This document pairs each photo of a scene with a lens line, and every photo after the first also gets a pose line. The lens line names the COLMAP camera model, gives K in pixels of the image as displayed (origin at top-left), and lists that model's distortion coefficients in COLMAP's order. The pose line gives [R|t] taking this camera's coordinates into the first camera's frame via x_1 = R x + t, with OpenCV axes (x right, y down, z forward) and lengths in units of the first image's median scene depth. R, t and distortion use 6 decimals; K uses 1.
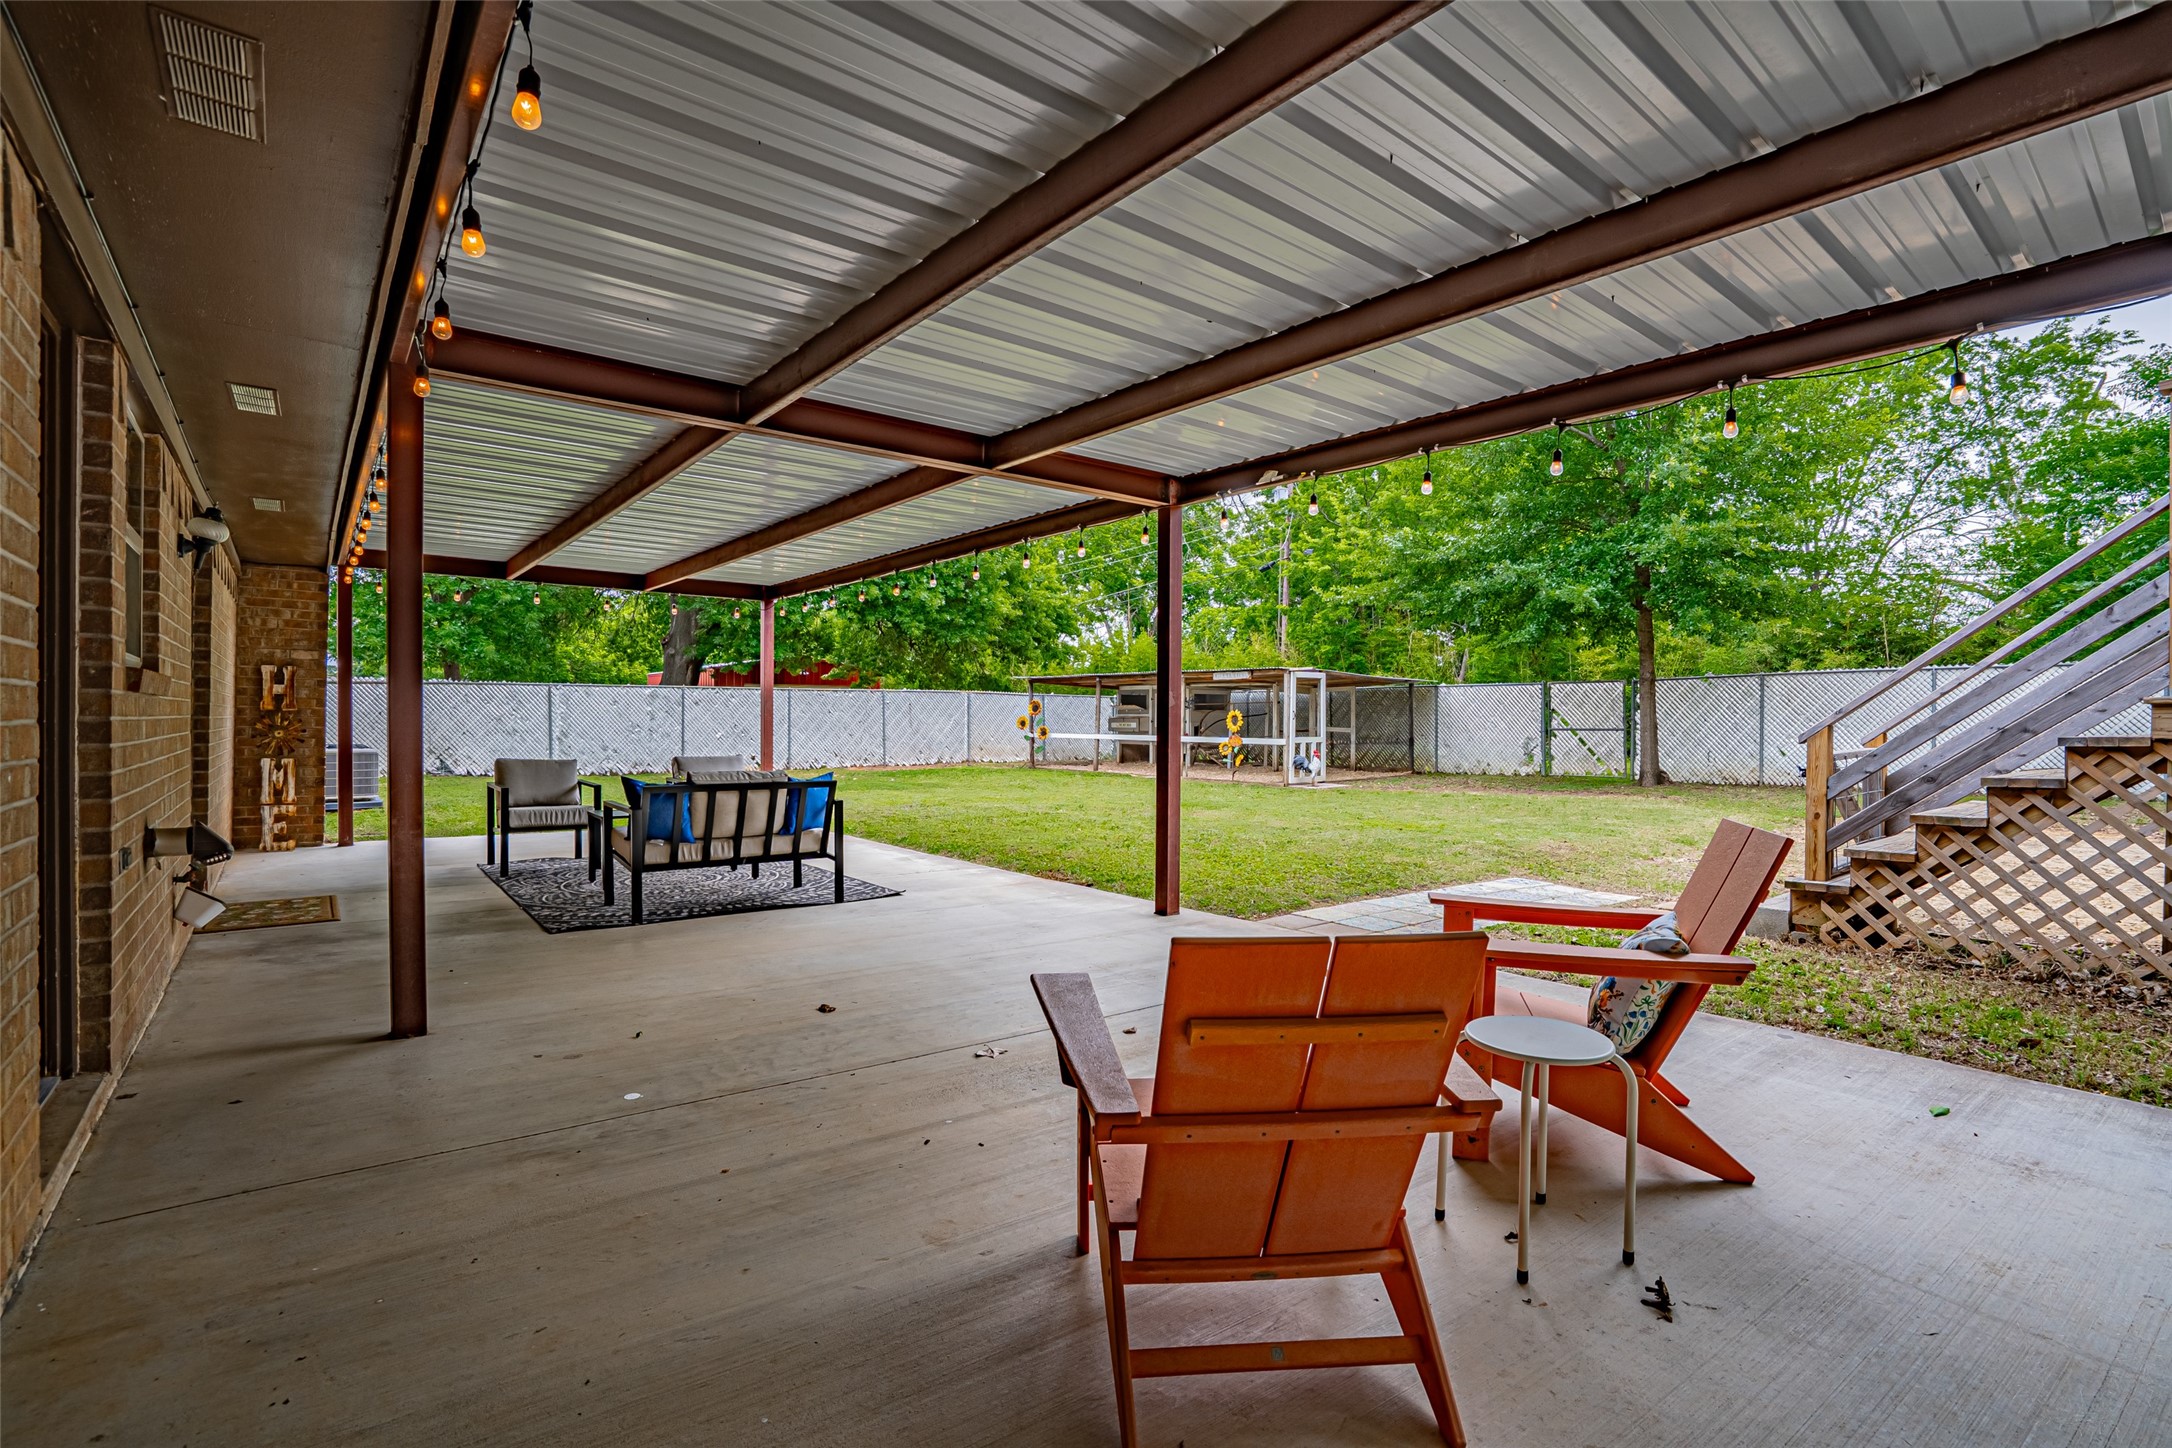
lens RADIAL K [[995.3, 0, 1093.2], [0, 995.3, 713.6], [0, 0, 1]] dist [-0.024016, 0.010935]
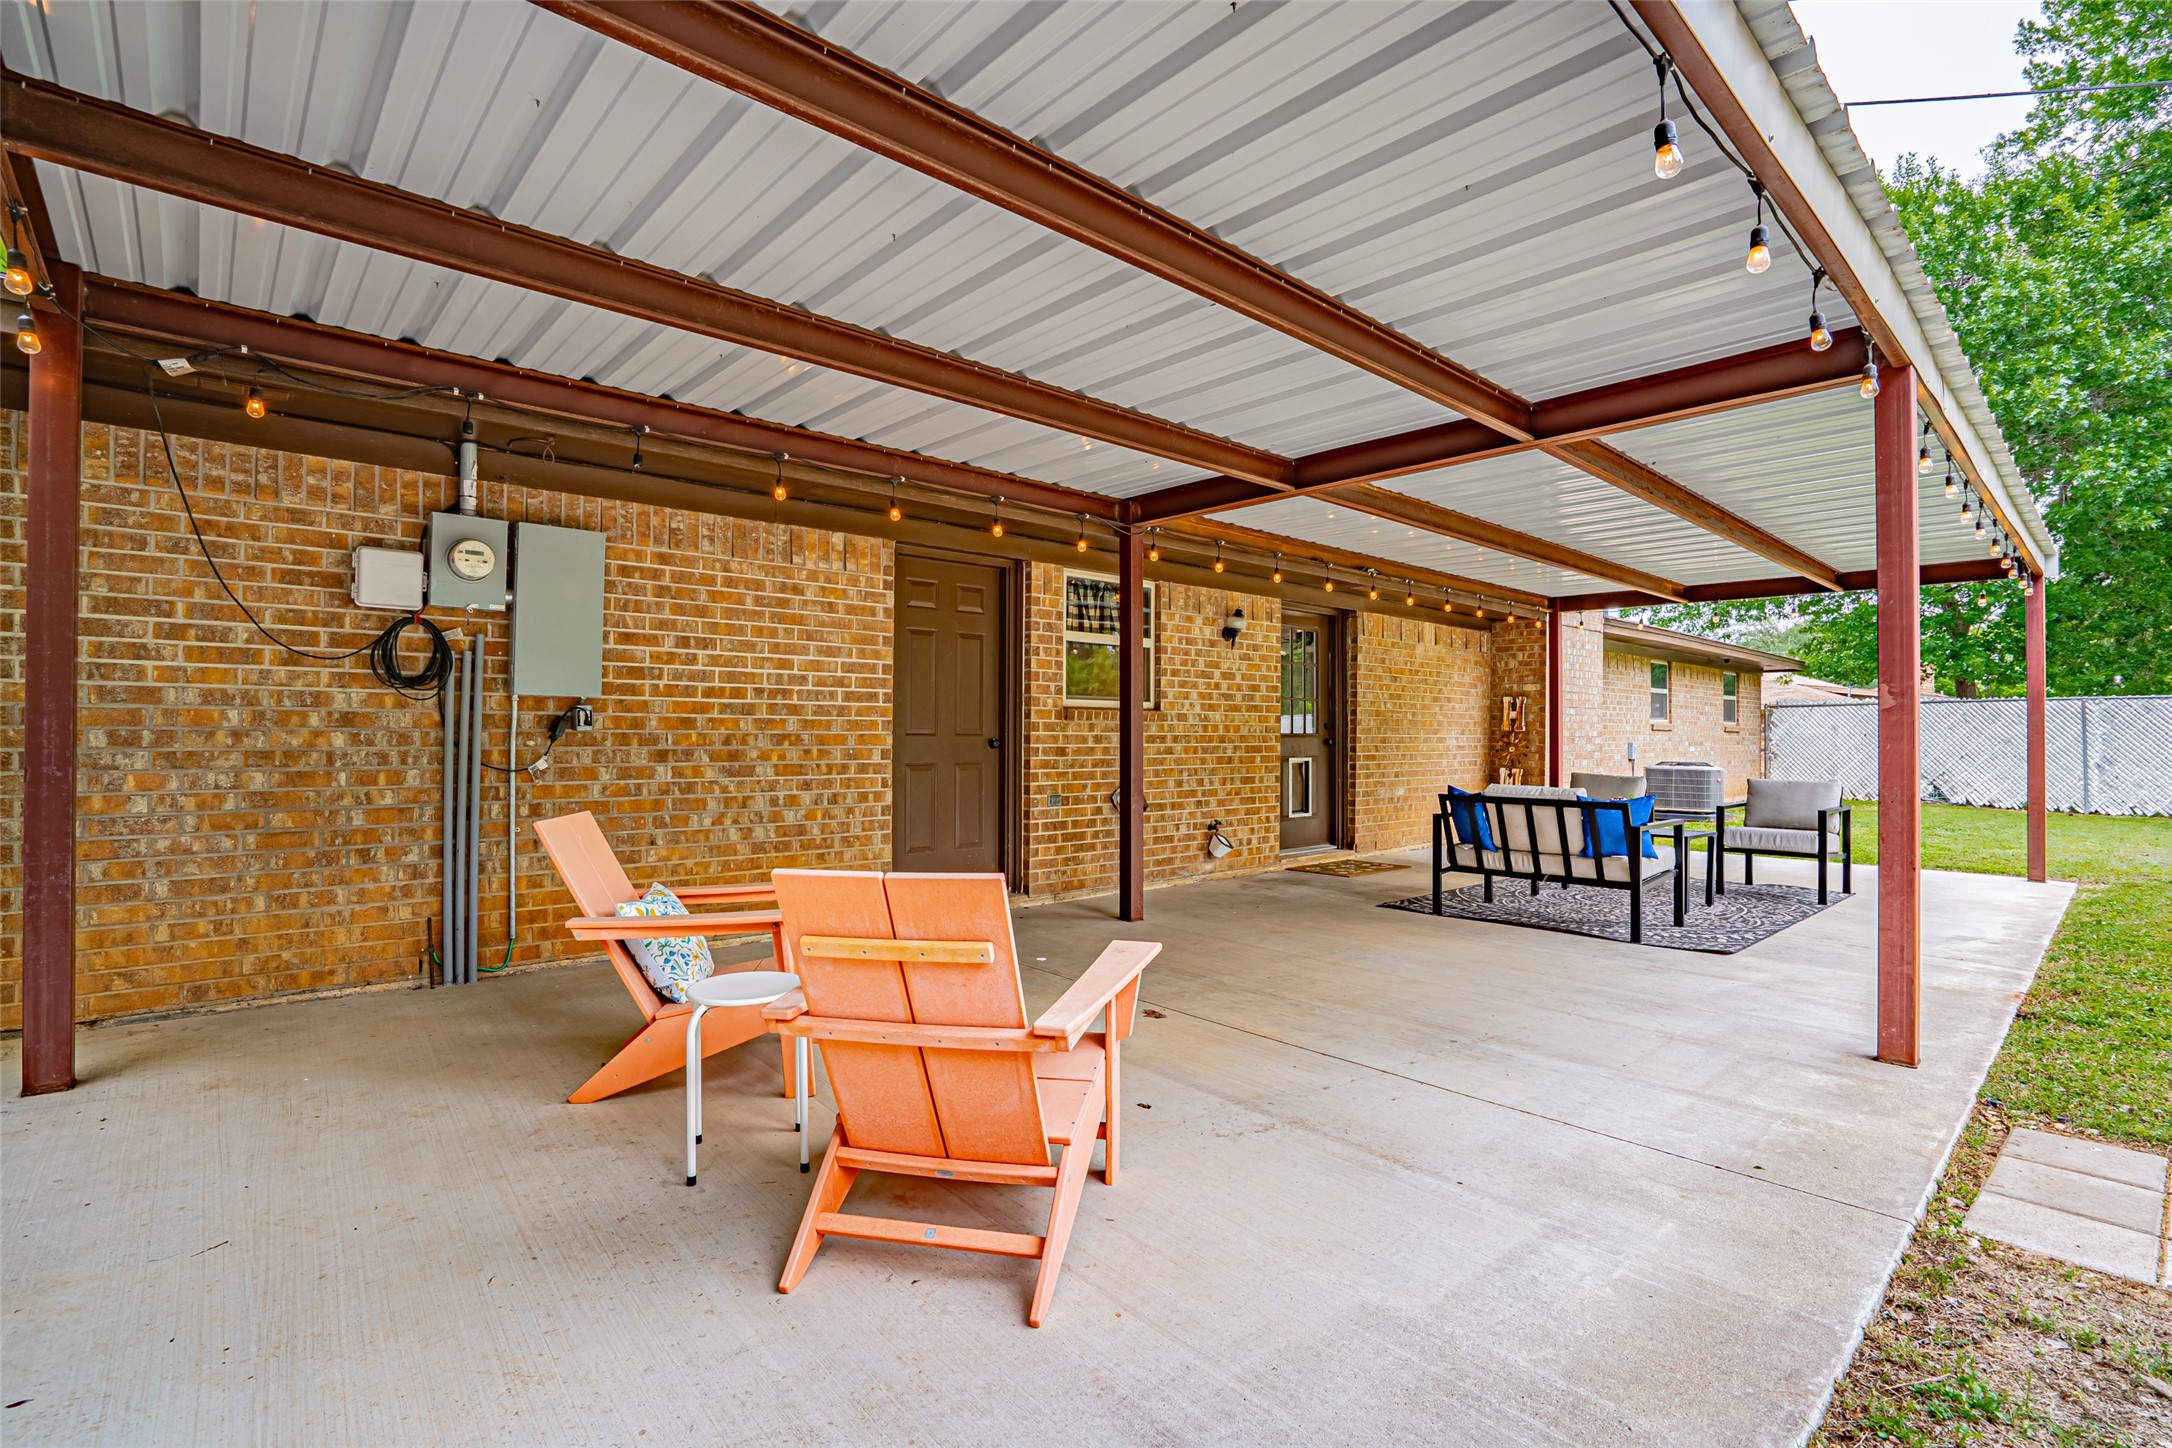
lens RADIAL K [[995.3, 0, 1084.1], [0, 995.3, 723.5], [0, 0, 1]] dist [-0.024016, 0.010935]
pose [[0.086256, -0.017089, -0.996126, 0.552385], [0.001926, 0.999854, -0.016986, 0.009882], [0.996271, -0.000453, 0.086276, 0.426009]]
